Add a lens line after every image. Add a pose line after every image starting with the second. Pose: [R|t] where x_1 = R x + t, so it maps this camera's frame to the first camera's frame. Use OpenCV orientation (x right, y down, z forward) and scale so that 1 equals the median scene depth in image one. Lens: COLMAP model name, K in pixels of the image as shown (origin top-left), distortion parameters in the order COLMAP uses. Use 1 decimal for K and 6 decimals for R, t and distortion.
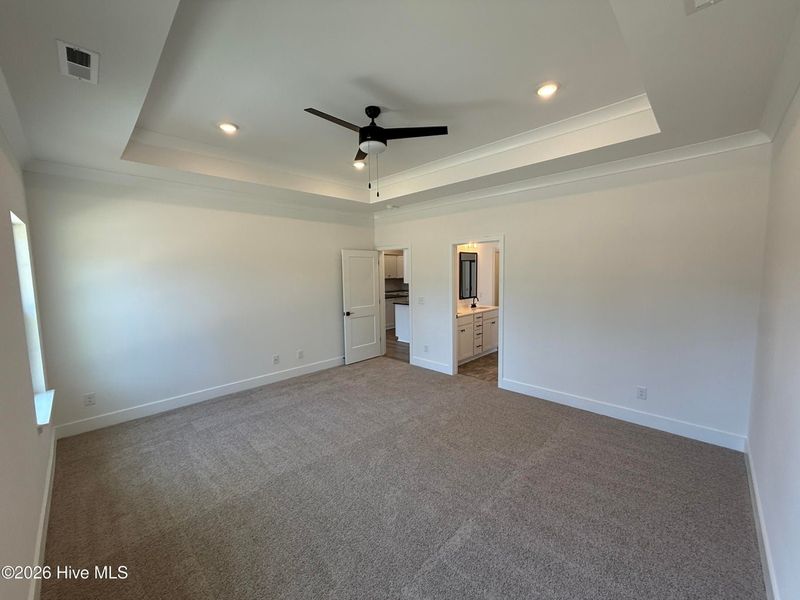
lens RADIAL K [[318.6, 0, 398.2], [0, 318.6, 300.3], [0, 0, 1]] dist [-0.001721, 0.000078]
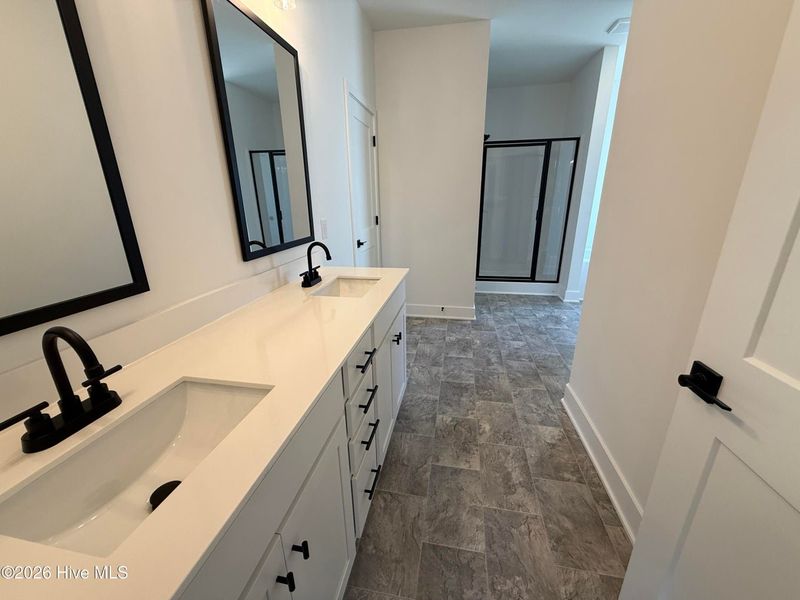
lens RADIAL K [[318.6, 0, 398.2], [0, 318.6, 300.3], [0, 0, 1]] dist [-0.001721, 0.000078]
pose [[0.833055, -0.161550, 0.529076, 0.154622], [0.045971, 0.973317, 0.224813, -0.018701], [-0.551277, -0.162959, 0.818253, 0.734258]]
